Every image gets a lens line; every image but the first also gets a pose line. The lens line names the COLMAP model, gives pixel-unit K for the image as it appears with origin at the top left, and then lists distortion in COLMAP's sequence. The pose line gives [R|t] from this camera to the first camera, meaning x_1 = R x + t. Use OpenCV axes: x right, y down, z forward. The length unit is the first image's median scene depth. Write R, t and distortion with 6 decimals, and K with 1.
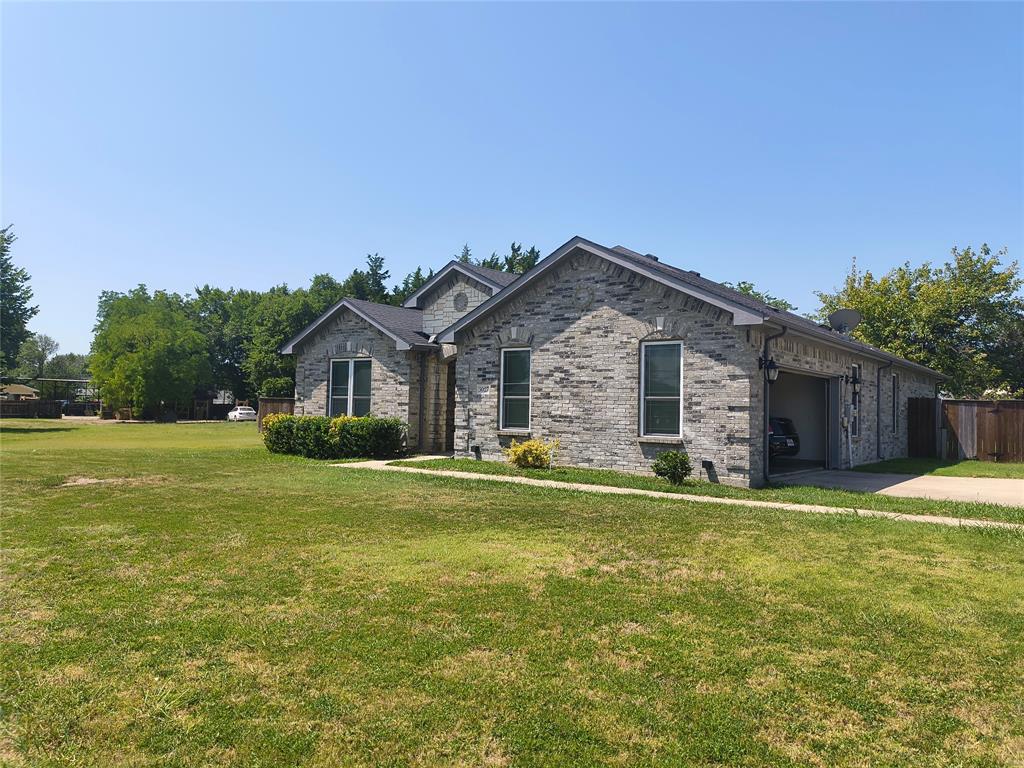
lens RADIAL K [[747.5, 0, 509.8], [0, 747.5, 383.2], [0, 0, 1]] dist [0.038564, -0.041096]
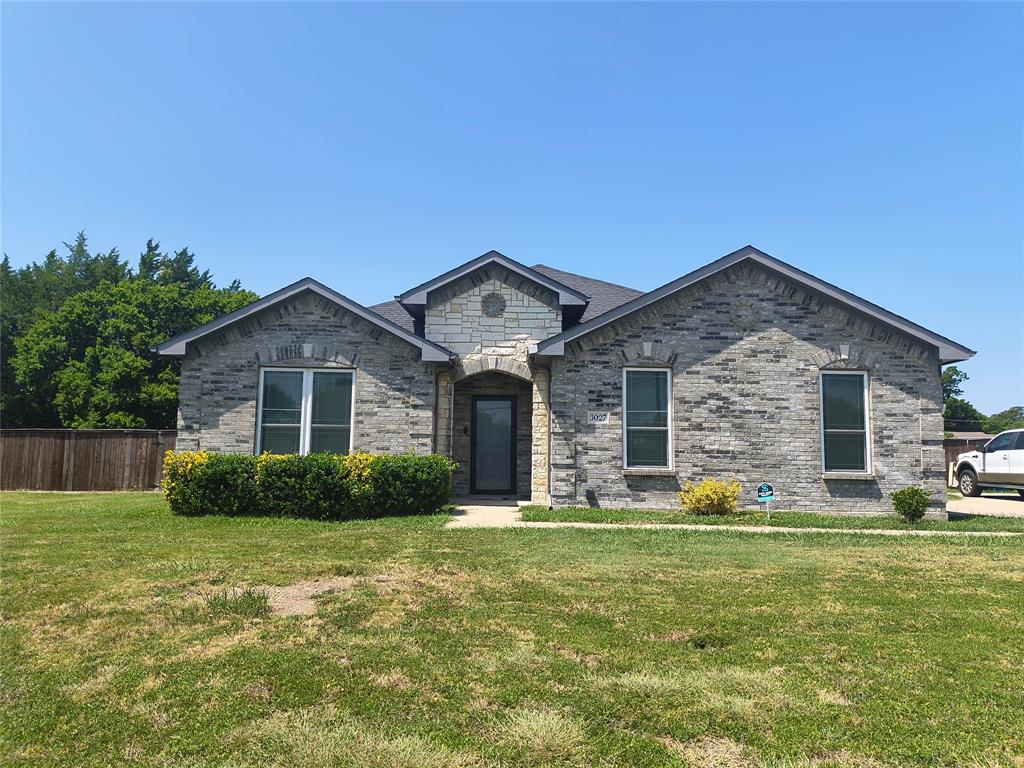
lens RADIAL K [[747.5, 0, 510.0], [0, 747.5, 382.1], [0, 0, 1]] dist [0.038564, -0.041096]
pose [[0.788150, 0.053432, 0.613160, -0.626955], [-0.020965, 0.997977, -0.060019, 0.021219], [-0.615126, 0.034449, 0.787675, 0.456730]]
